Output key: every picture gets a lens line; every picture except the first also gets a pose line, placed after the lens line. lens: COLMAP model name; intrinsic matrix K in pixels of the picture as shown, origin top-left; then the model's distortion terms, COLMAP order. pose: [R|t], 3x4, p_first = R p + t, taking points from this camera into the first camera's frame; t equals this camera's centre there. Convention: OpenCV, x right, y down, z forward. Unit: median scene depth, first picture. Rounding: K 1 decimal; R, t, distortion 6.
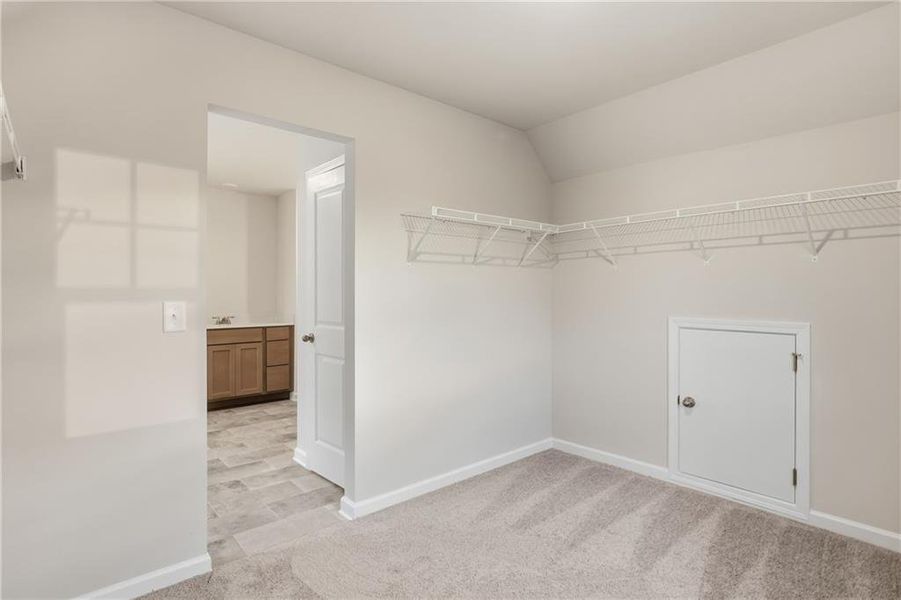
lens RADIAL K [[454.5, 0, 450.3], [0, 454.5, 288.6], [0, 0, 1]] dist [-0.002548, 0.001774]
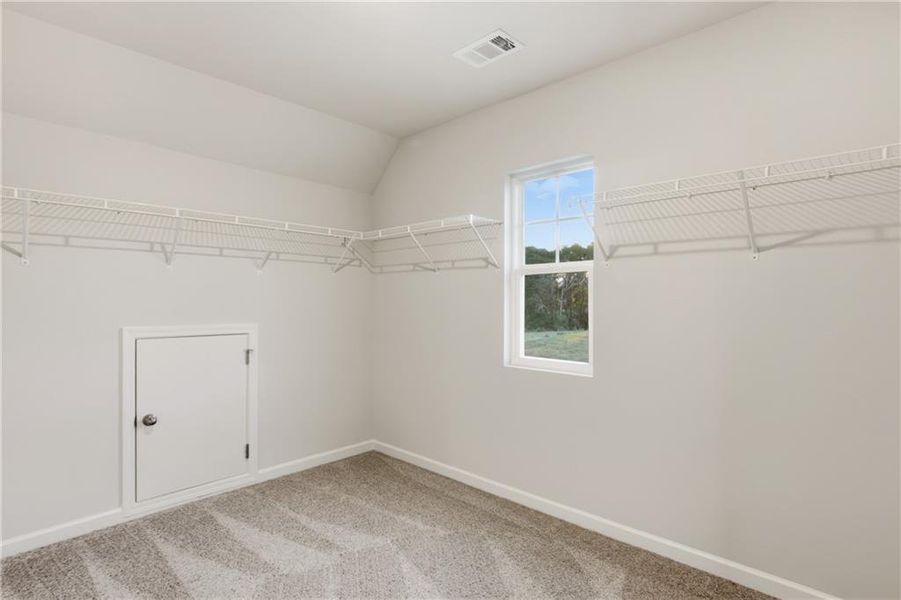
lens RADIAL K [[459.0, 0, 450.5], [0, 459.0, 300.0], [0, 0, 1]] dist [-0.003082, 0.000482]
pose [[-0.090434, 0.001967, 0.995901, -0.502853], [-0.011707, 0.999927, -0.003038, 0.008257], [-0.995834, -0.011934, -0.090404, 0.560525]]
